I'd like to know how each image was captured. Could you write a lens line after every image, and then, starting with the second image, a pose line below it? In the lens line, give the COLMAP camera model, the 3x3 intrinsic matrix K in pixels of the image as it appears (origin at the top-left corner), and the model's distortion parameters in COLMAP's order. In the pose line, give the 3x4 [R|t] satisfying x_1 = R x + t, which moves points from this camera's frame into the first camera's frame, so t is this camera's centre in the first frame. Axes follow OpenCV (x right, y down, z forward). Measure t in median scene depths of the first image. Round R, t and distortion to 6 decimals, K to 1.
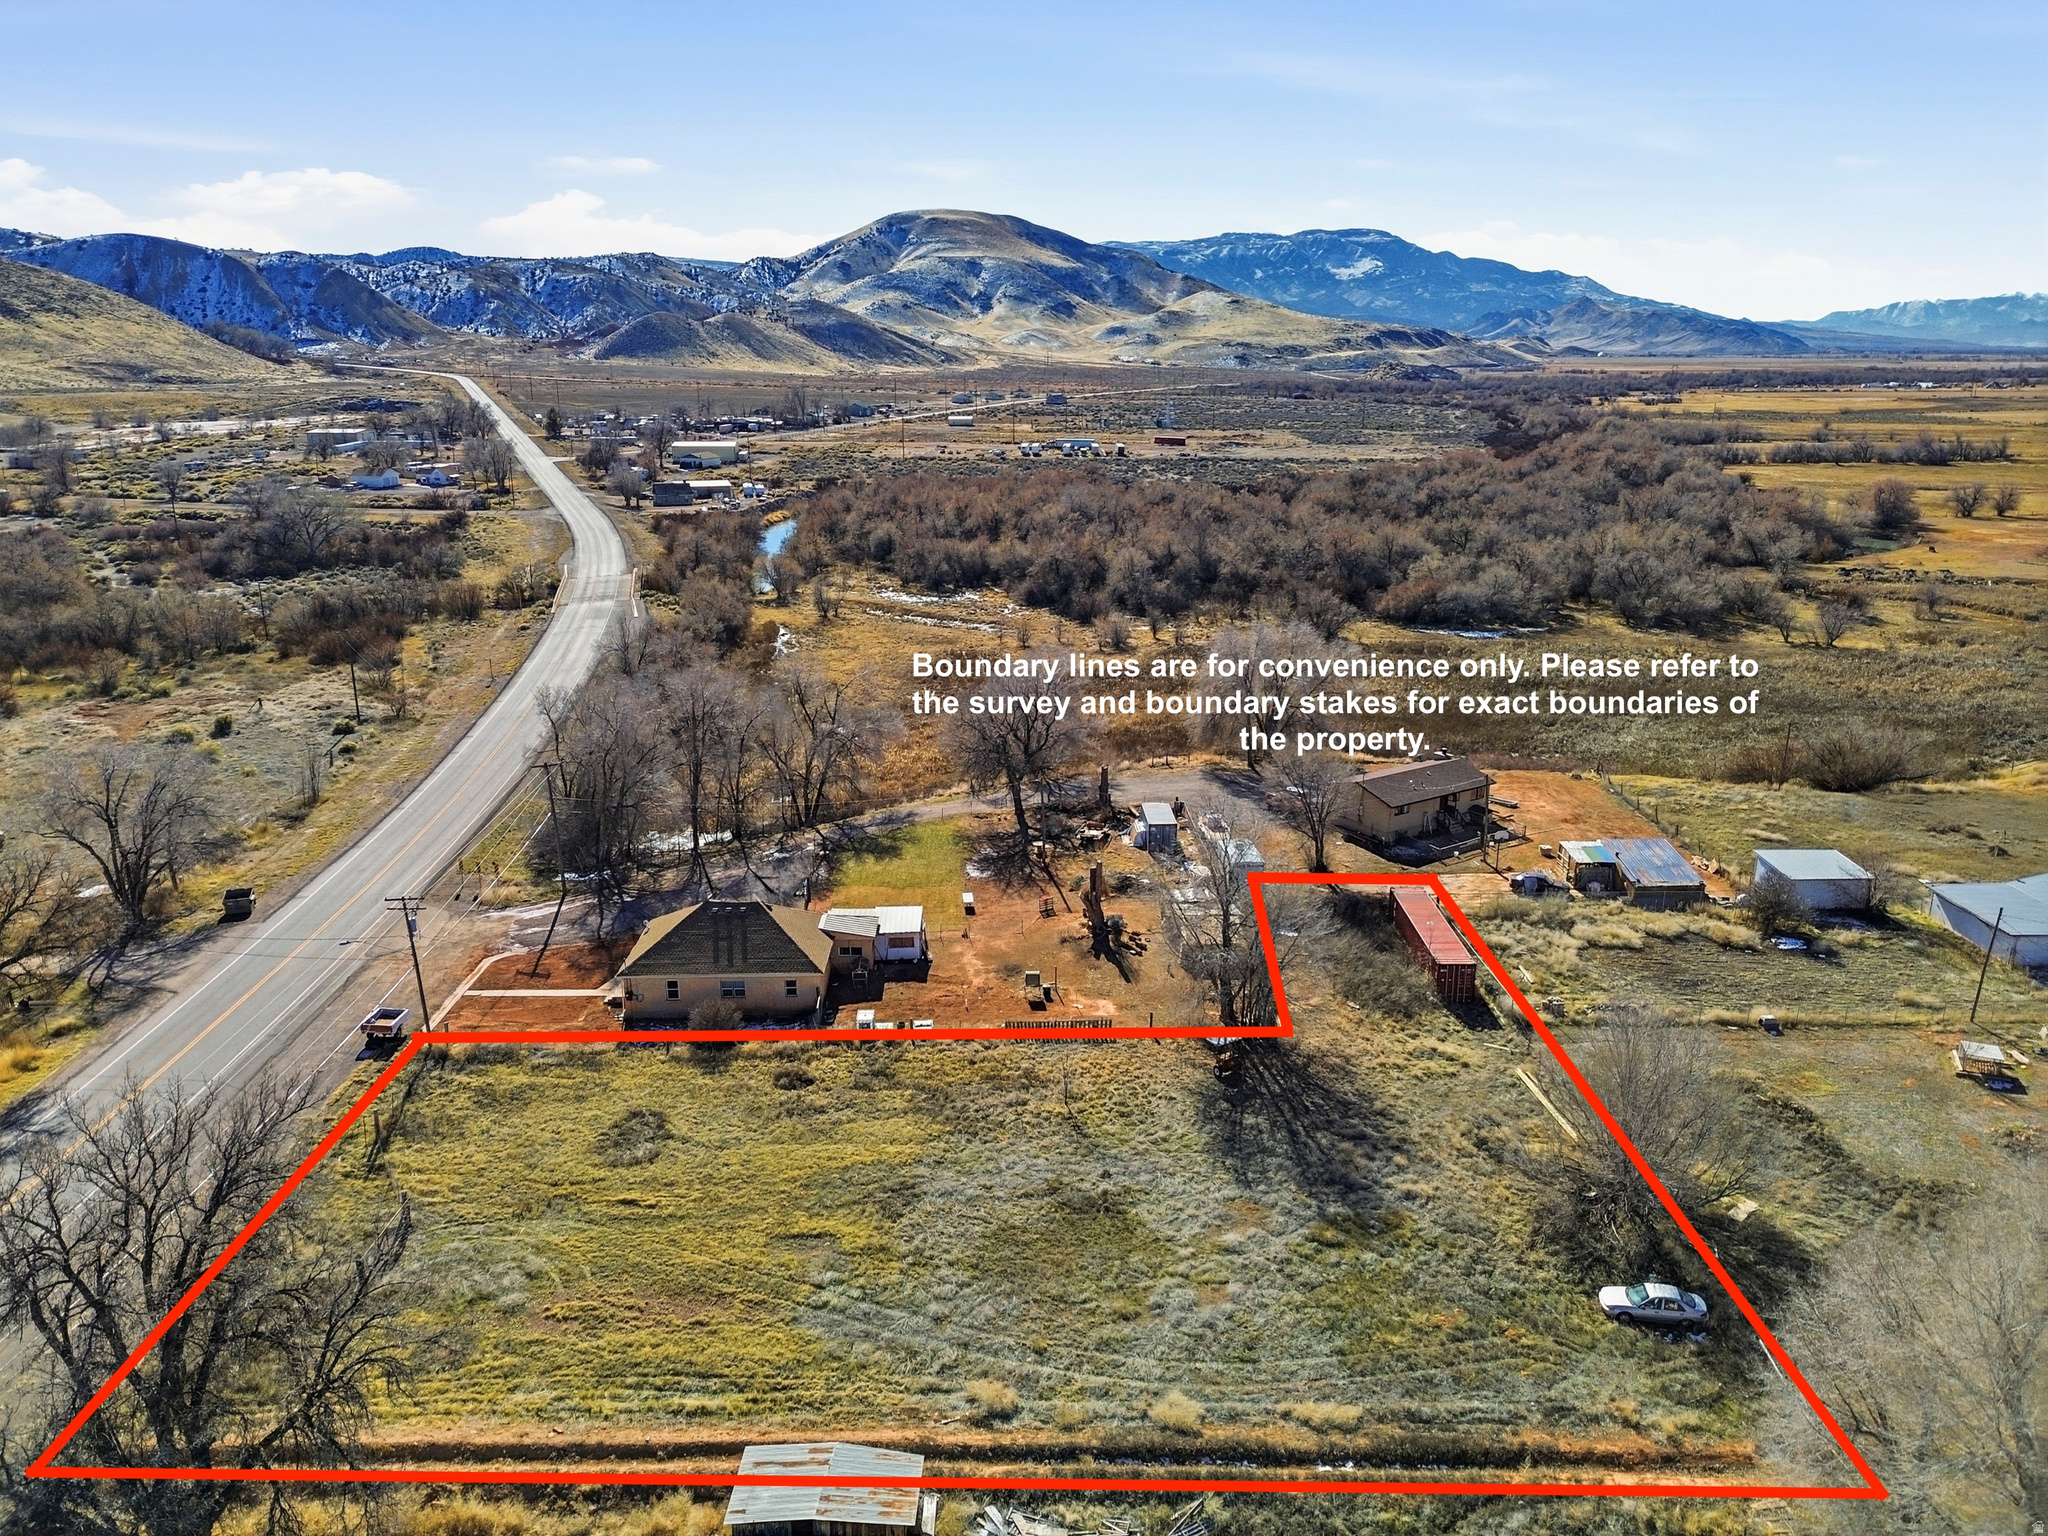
lens RADIAL K [[1452.5, 0, 1018.1], [0, 1452.5, 765.5], [0, 0, 1]] dist [0.040939, -0.024861]
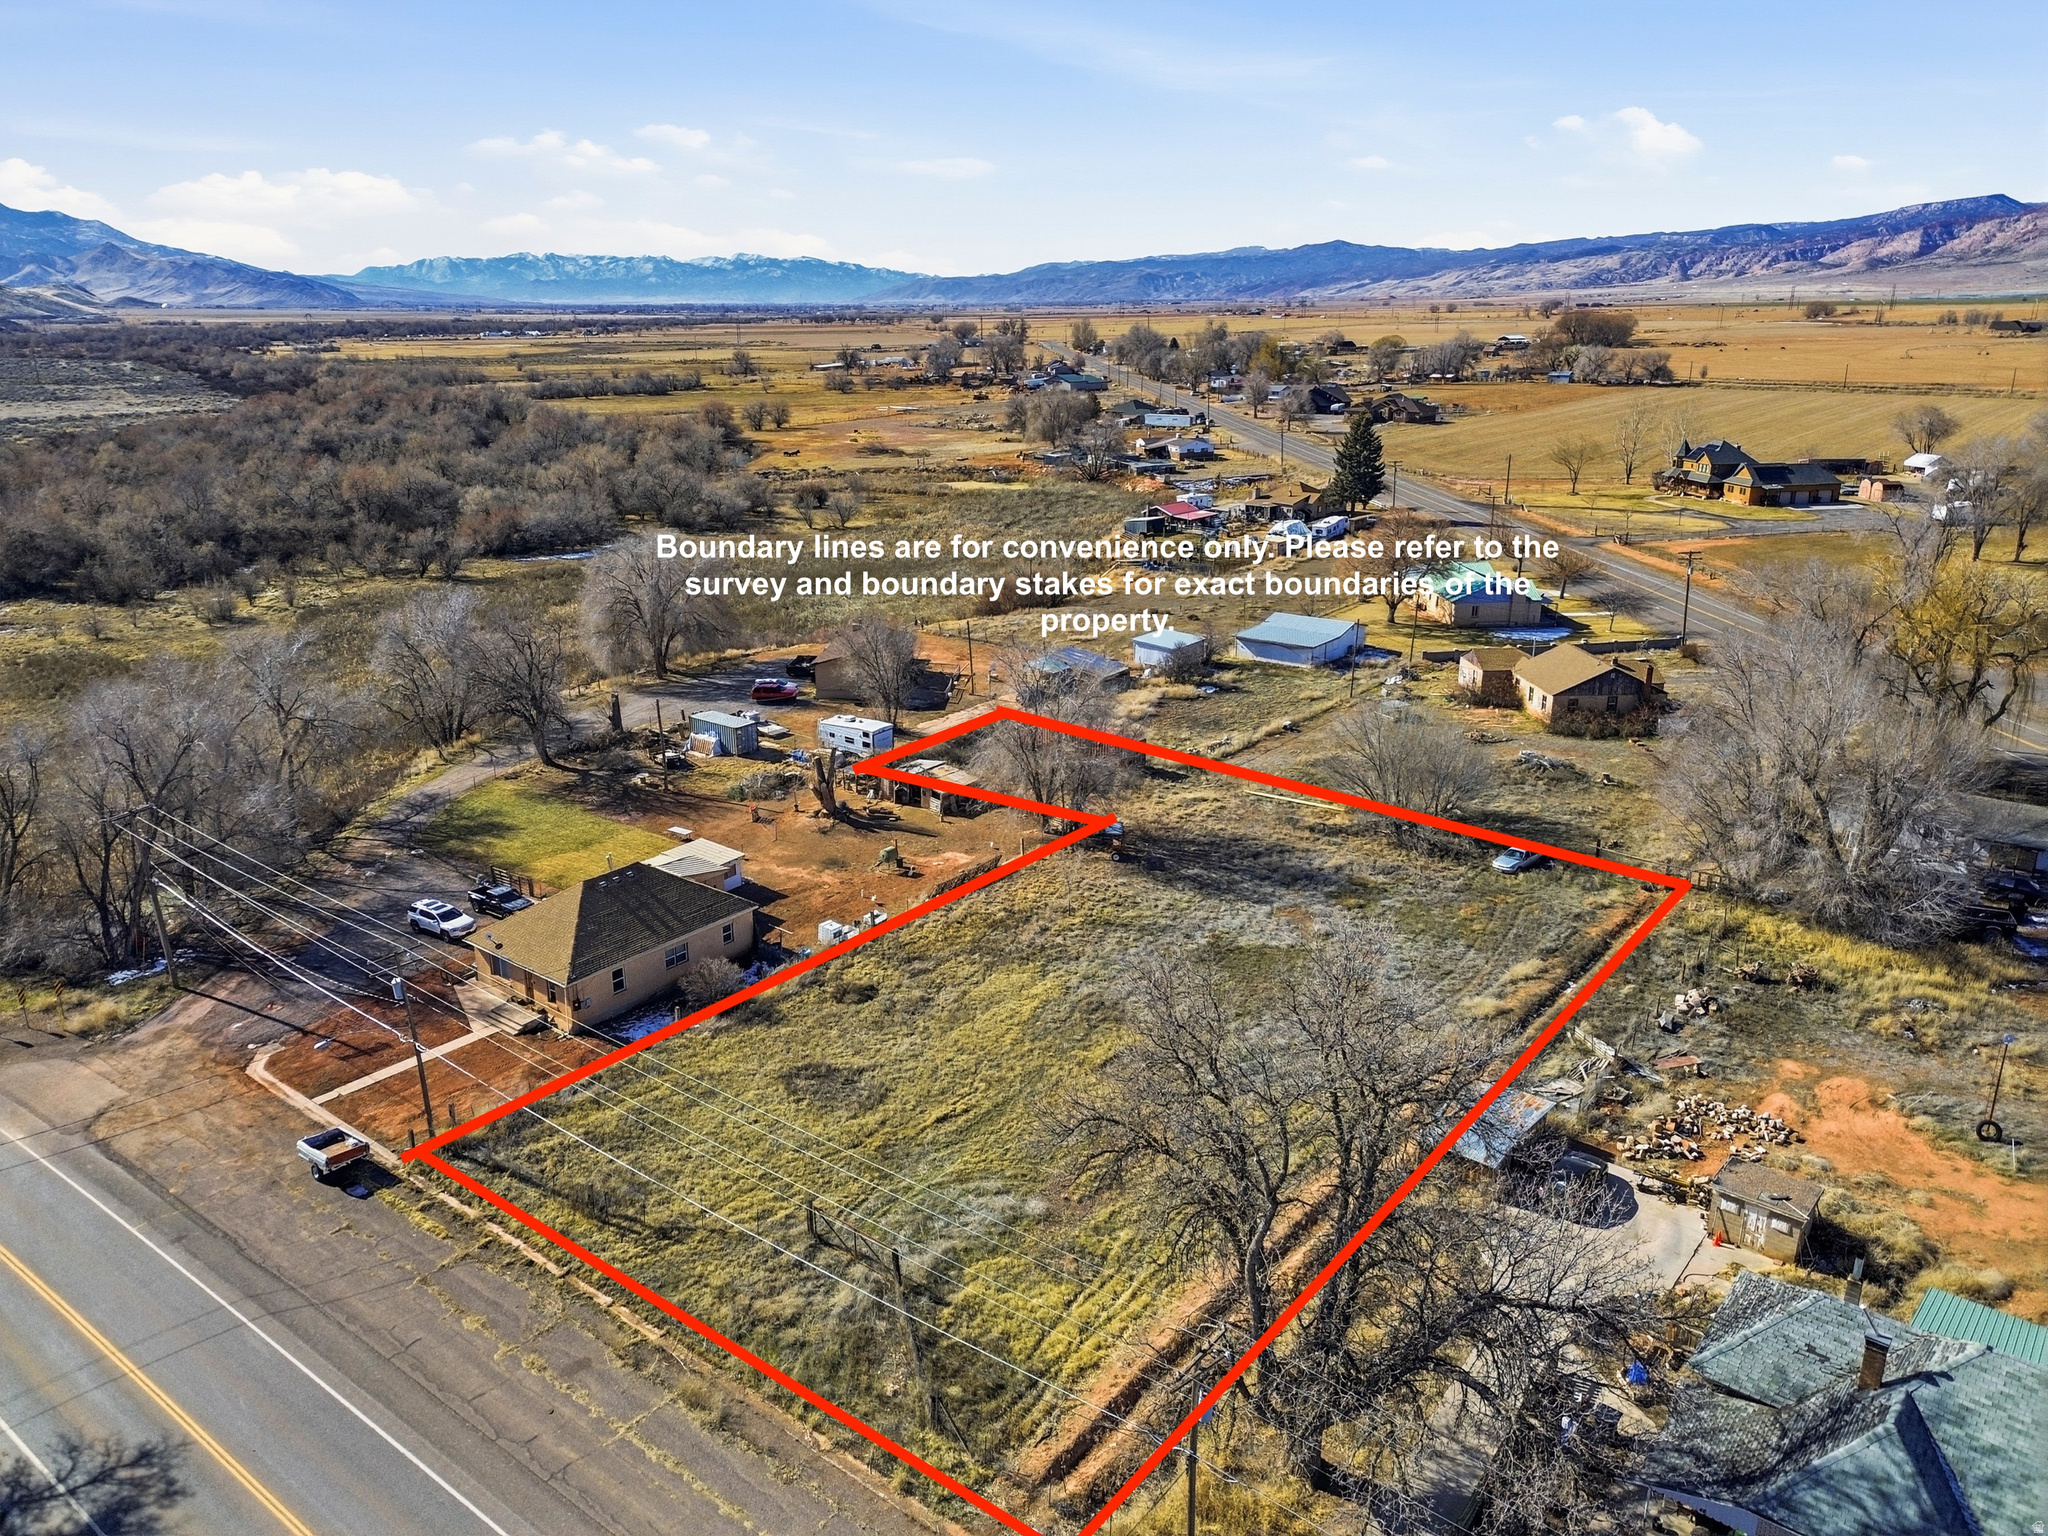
lens RADIAL K [[1452.5, 0, 1023.8], [0, 1452.5, 772.2], [0, 0, 1]] dist [0.040939, -0.024861]
pose [[0.627353, -0.241420, 0.740368, -0.618204], [0.217291, 0.967239, 0.131276, -0.021106], [-0.747805, 0.078519, 0.659259, 0.228316]]
